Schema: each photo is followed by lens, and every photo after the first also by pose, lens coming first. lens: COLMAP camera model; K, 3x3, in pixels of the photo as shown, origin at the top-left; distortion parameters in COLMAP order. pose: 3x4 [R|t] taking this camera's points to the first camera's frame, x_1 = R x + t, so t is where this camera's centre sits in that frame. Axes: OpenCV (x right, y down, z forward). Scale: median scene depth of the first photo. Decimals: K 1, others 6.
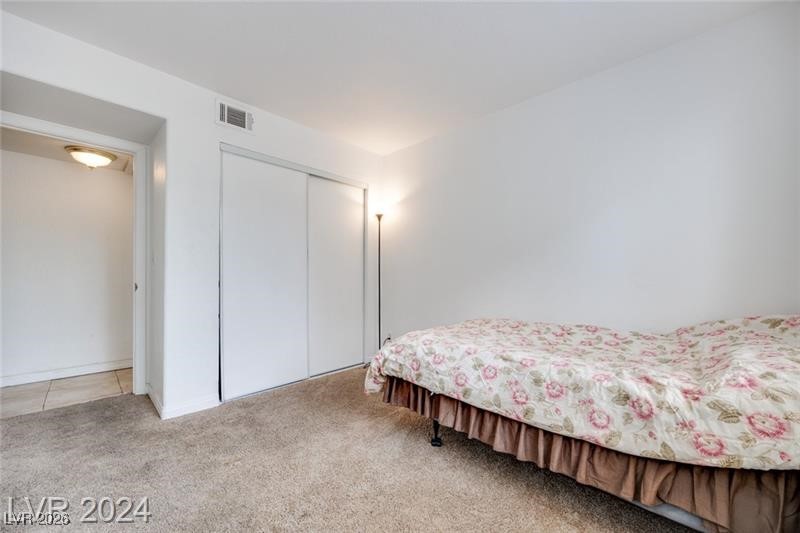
lens RADIAL K [[310.4, 0, 408.9], [0, 310.4, 266.4], [0, 0, 1]] dist [-0.001601, -0.000166]
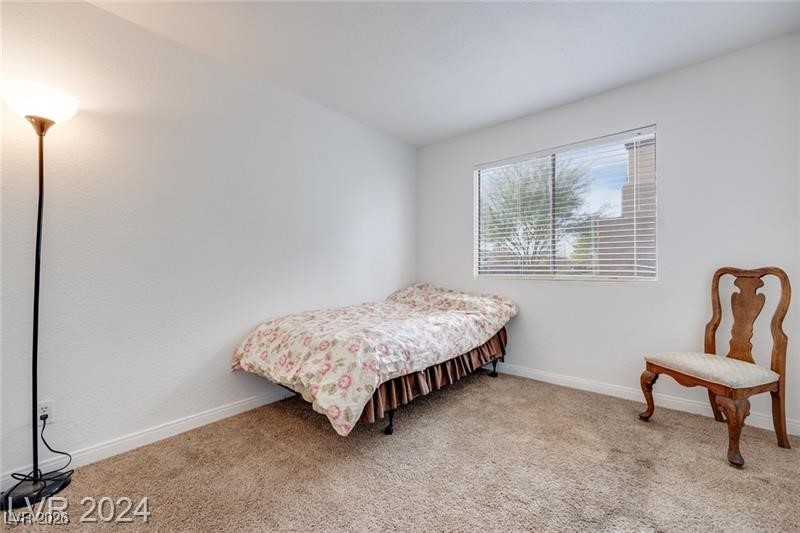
lens RADIAL K [[310.4, 0, 408.9], [0, 310.4, 266.4], [0, 0, 1]] dist [-0.001601, -0.000166]
pose [[-0.038460, 0.012028, 0.999188, -1.030364], [-0.016798, 0.999778, -0.012681, 0.042674], [-0.999119, -0.017272, -0.038250, 1.078975]]
